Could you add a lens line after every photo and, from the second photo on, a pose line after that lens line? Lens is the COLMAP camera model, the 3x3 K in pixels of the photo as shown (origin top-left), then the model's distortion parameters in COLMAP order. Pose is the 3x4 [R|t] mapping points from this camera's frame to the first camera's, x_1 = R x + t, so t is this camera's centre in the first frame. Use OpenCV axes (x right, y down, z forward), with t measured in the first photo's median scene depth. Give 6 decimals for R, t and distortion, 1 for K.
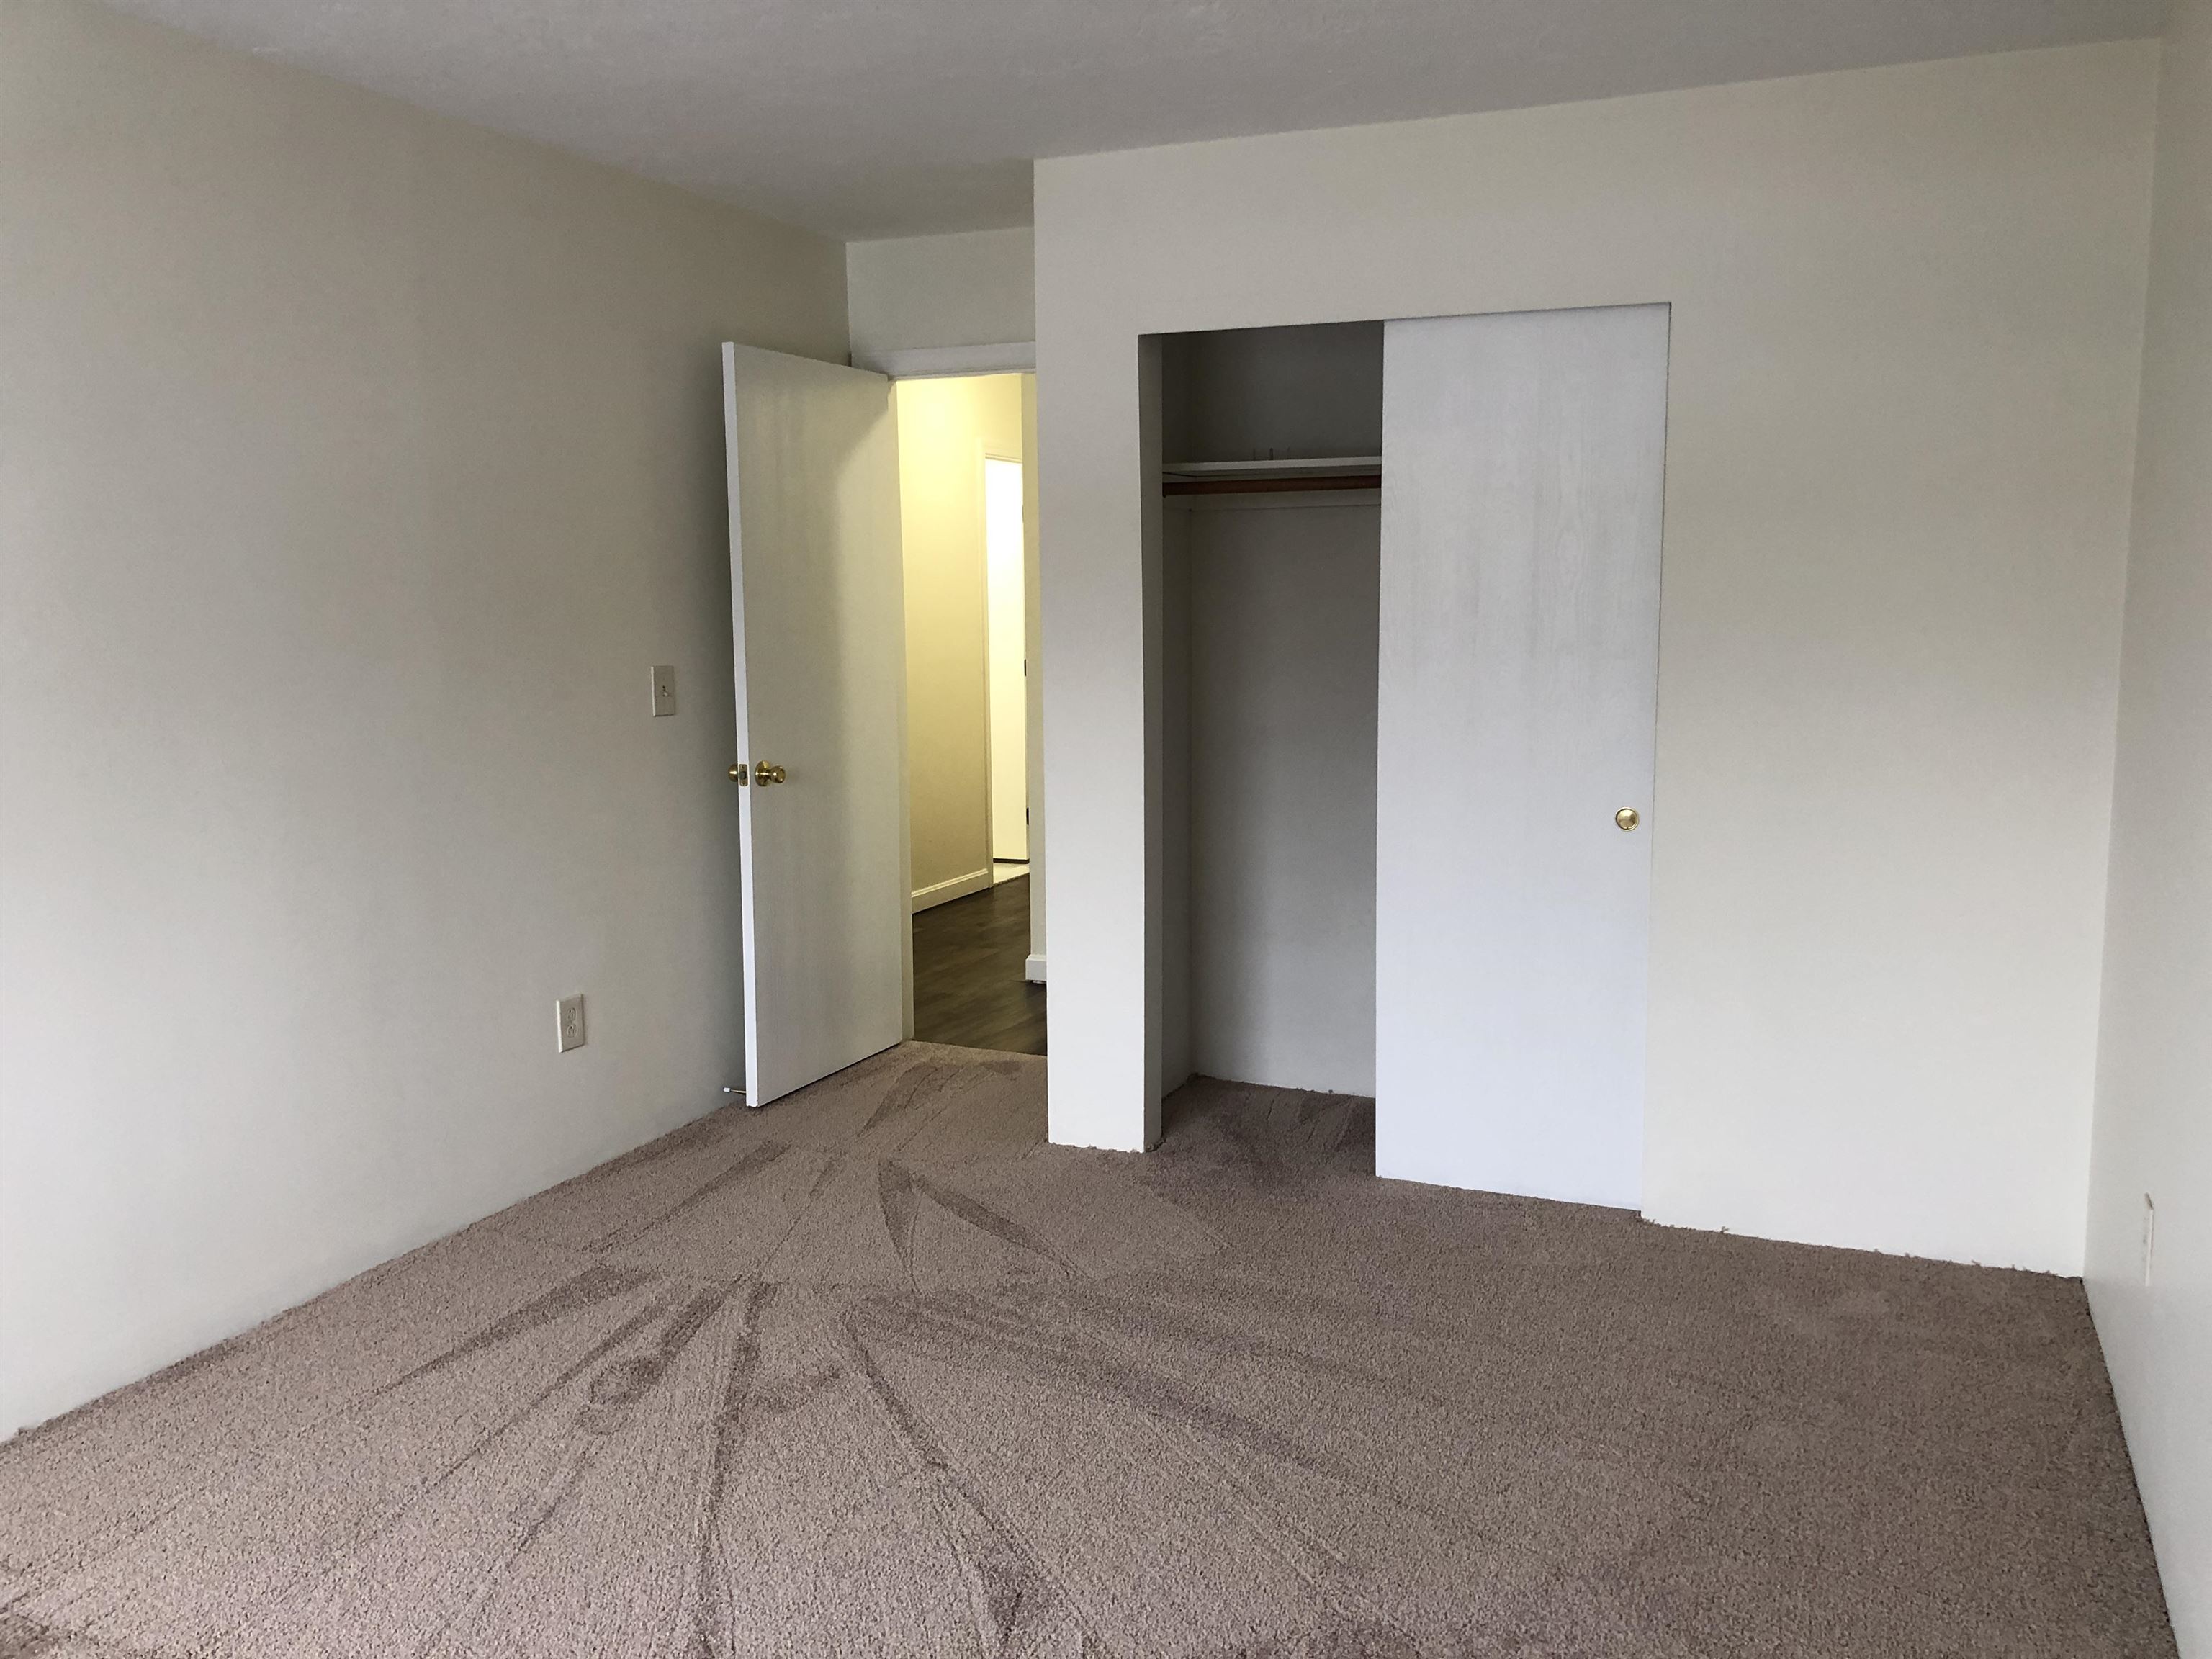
lens RADIAL K [[1812.2, 0, 1113.0], [0, 1812.2, 839.4], [0, 0, 1]] dist [0.066979, -0.076250]
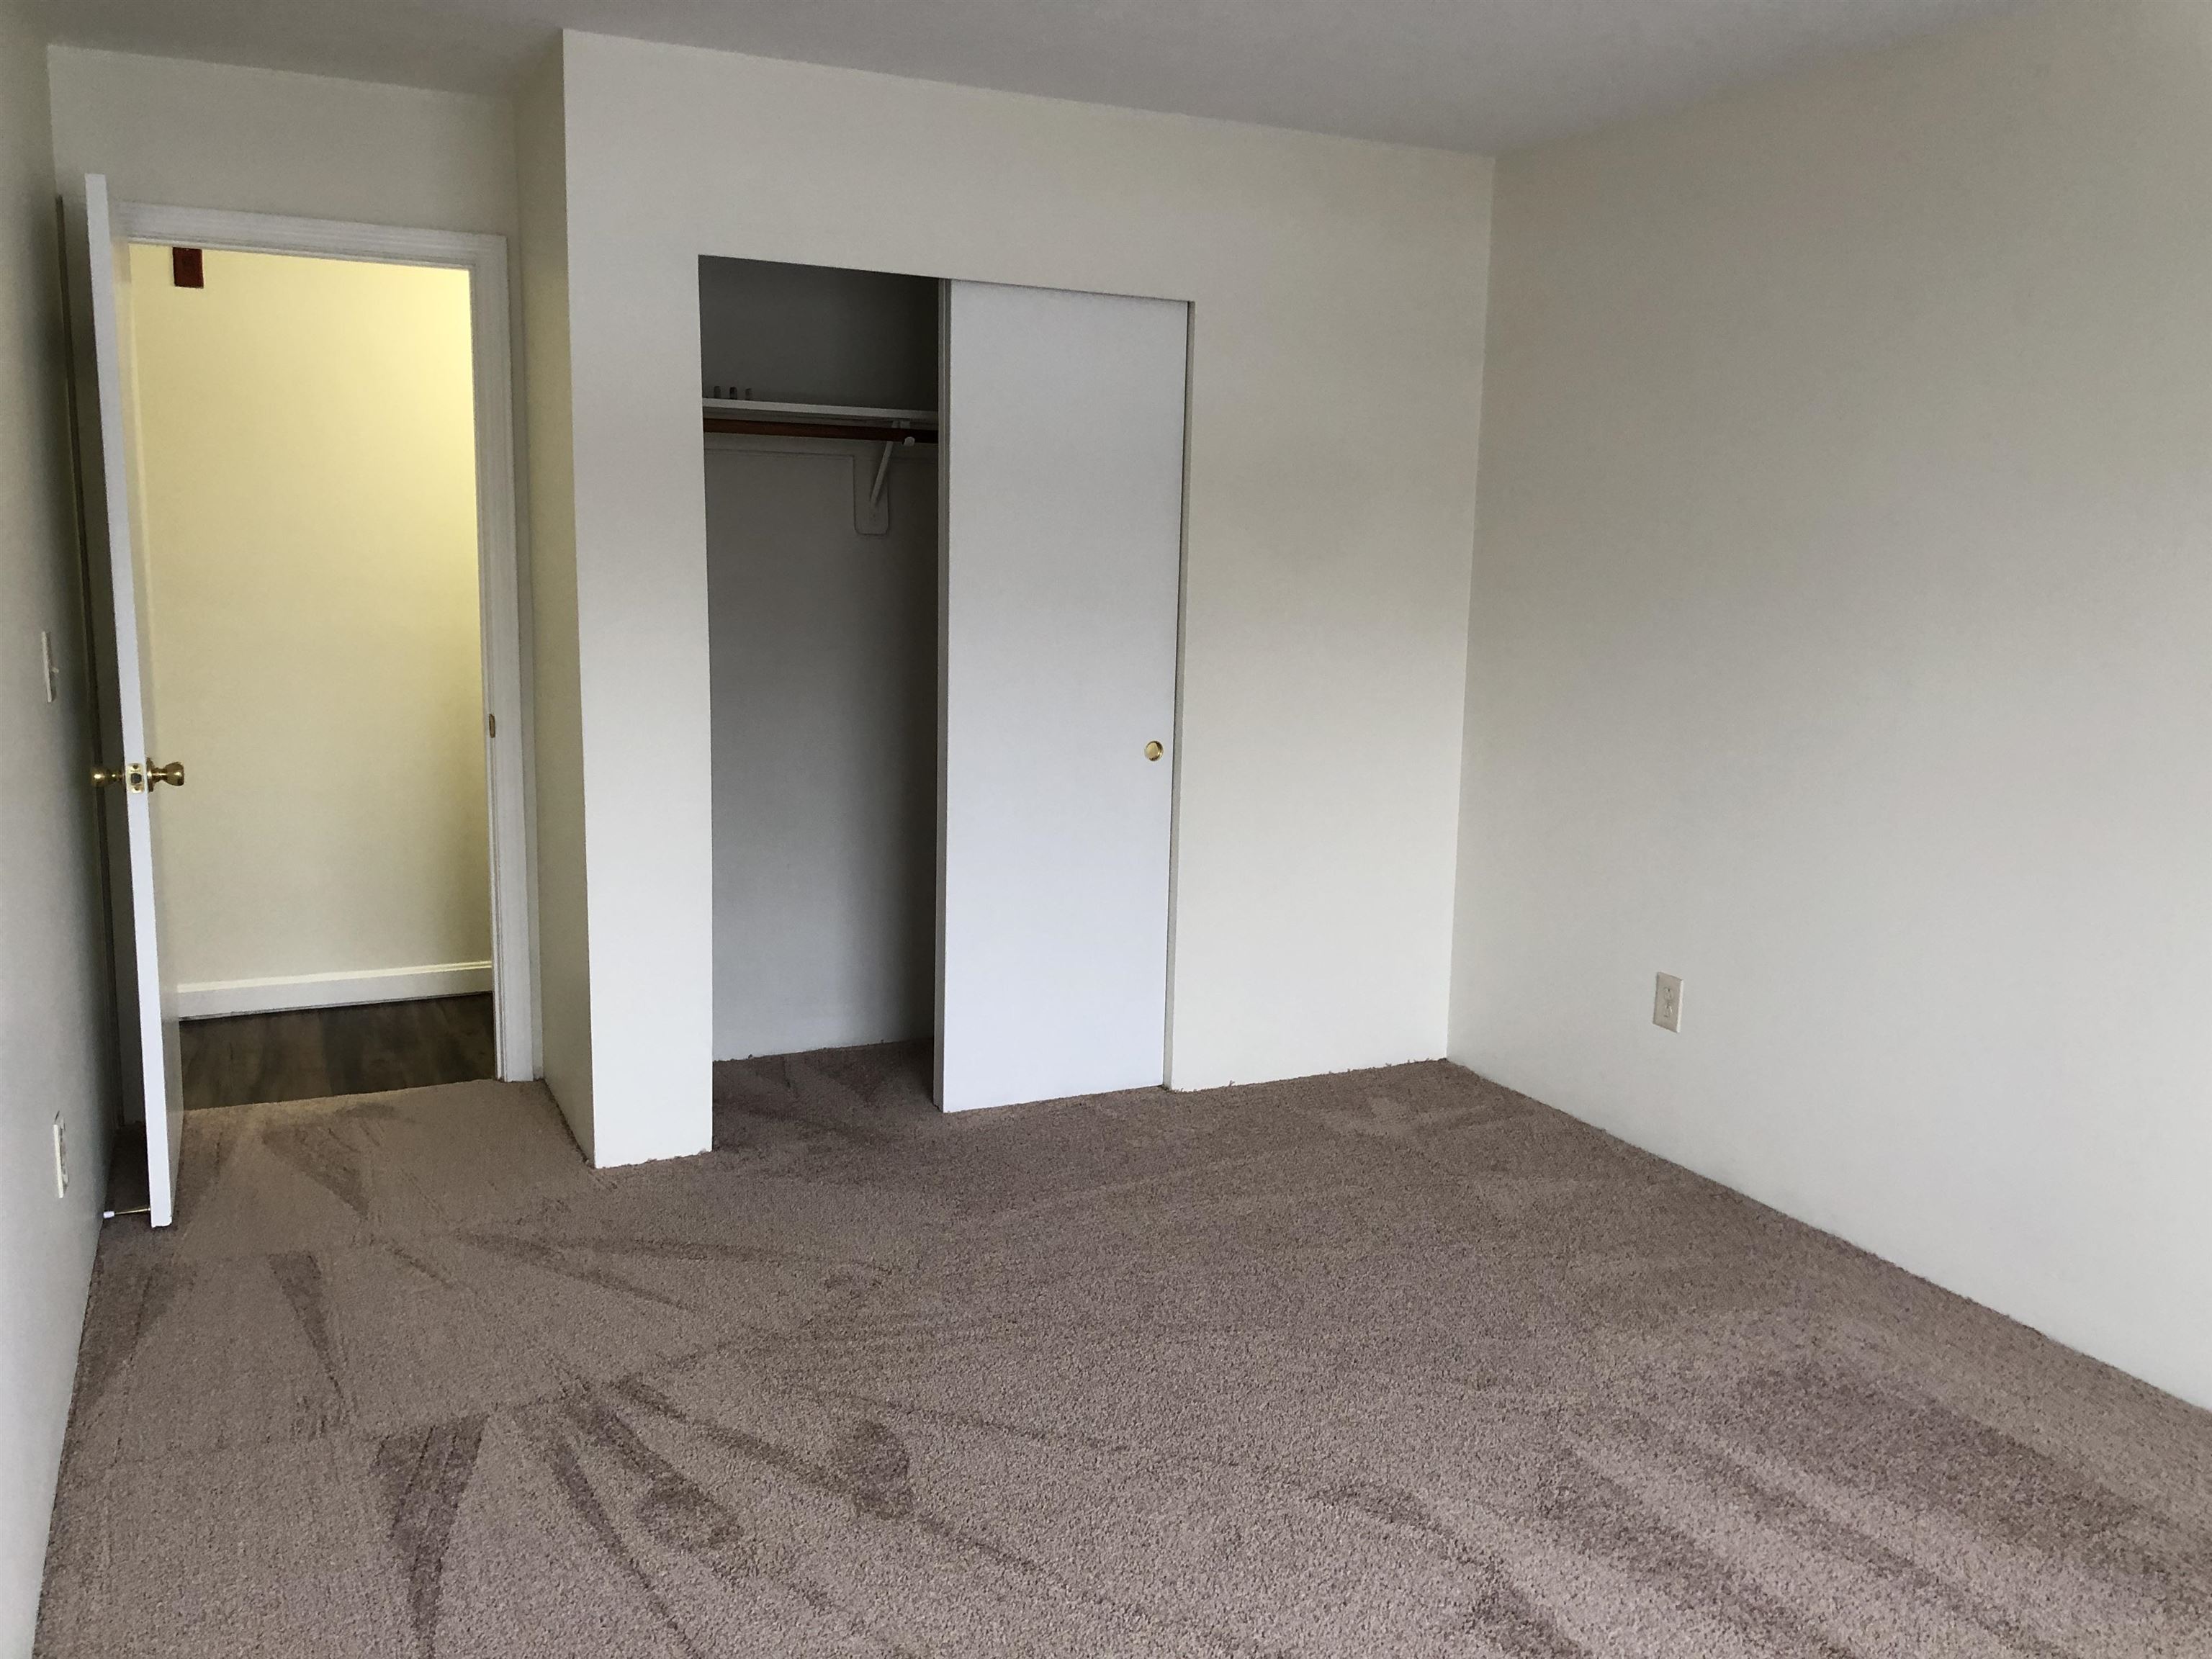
lens RADIAL K [[1812.2, 0, 1121.1], [0, 1812.2, 816.9], [0, 0, 1]] dist [0.066979, -0.076250]
pose [[0.653089, -0.095402, 0.751248, -0.573268], [0.079834, 0.995179, 0.056976, -0.034162], [-0.753062, 0.022765, 0.657556, 0.255574]]
